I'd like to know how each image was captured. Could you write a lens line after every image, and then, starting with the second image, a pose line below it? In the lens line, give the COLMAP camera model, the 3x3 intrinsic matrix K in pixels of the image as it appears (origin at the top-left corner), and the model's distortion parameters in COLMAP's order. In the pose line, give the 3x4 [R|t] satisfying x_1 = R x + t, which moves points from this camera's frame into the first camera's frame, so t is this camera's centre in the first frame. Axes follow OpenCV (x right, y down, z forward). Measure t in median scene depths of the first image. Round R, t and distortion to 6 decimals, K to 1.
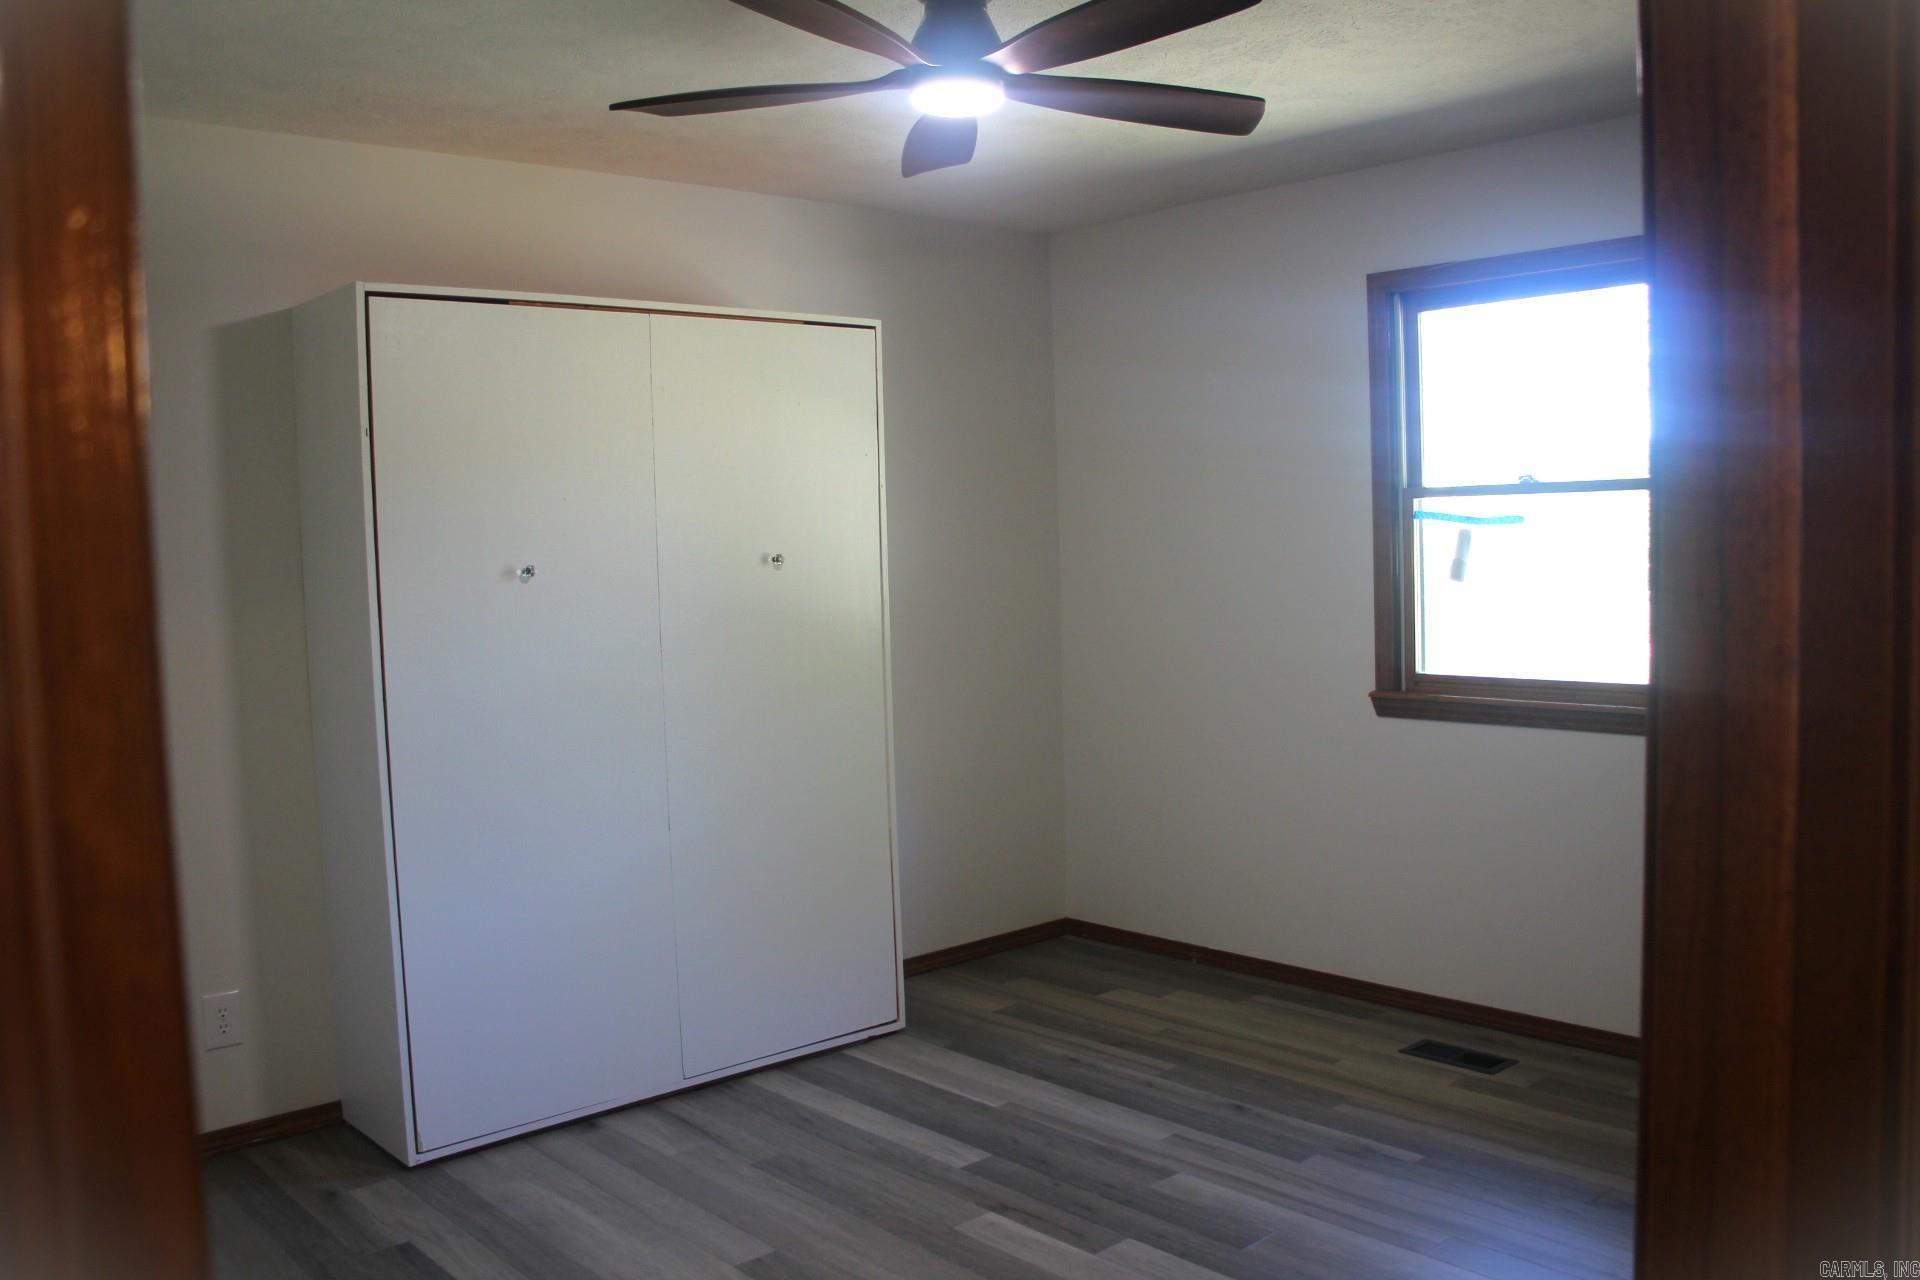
lens RADIAL K [[1605.3, 0, 960.0], [0, 1605.3, 640.0], [0, 0, 1]] dist [-0.163729, 0.144630]
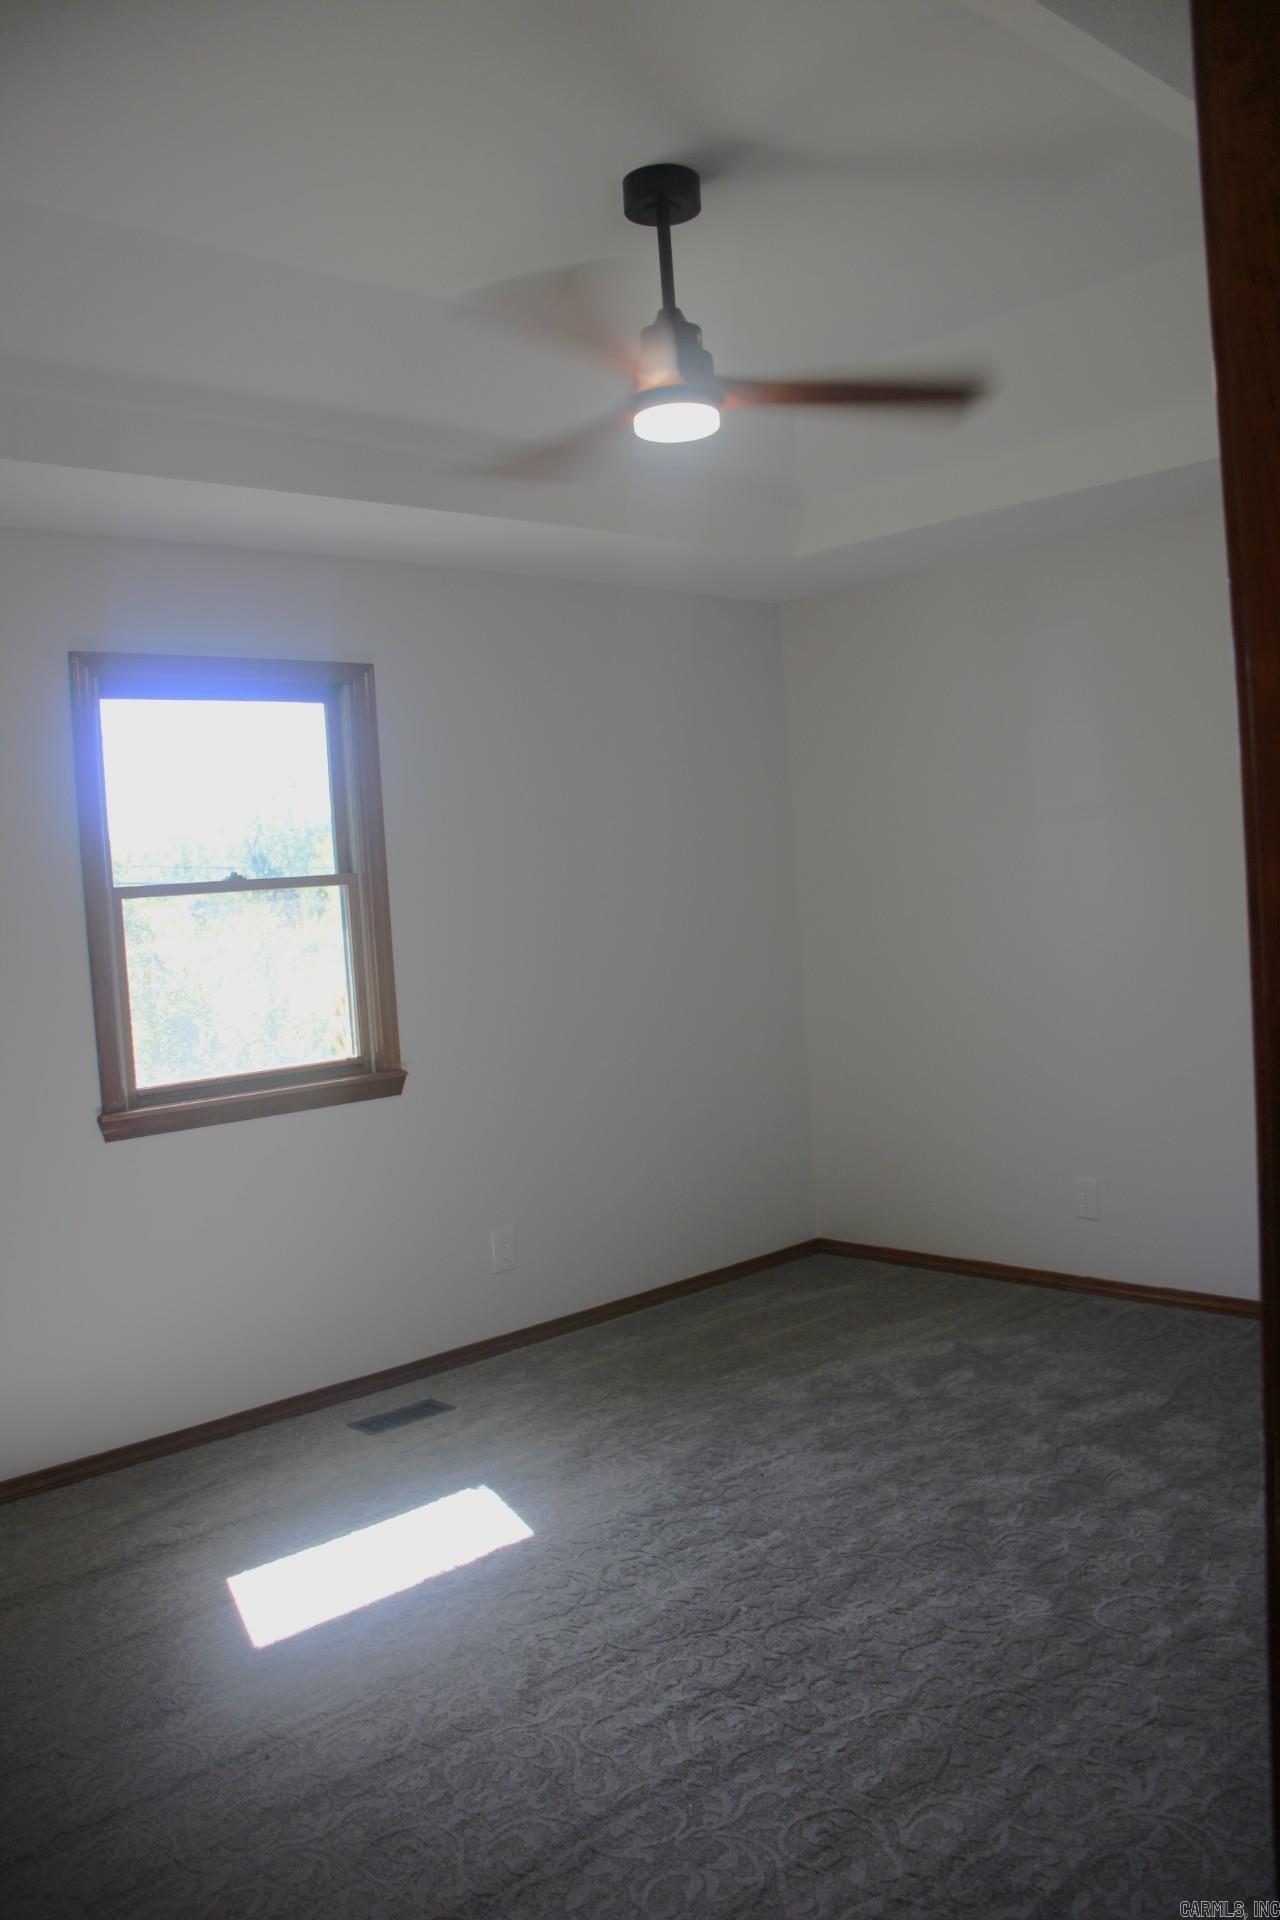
lens RADIAL K [[1605.3, 0, 646.9], [0, 1605.3, 938.9], [0, 0, 1]] dist [-0.163729, 0.144630]
pose [[-0.024873, -0.000155, 0.999691, -0.652267], [0.136256, 0.990667, 0.003544, -0.028017], [-0.990361, 0.136302, -0.024620, 0.736303]]
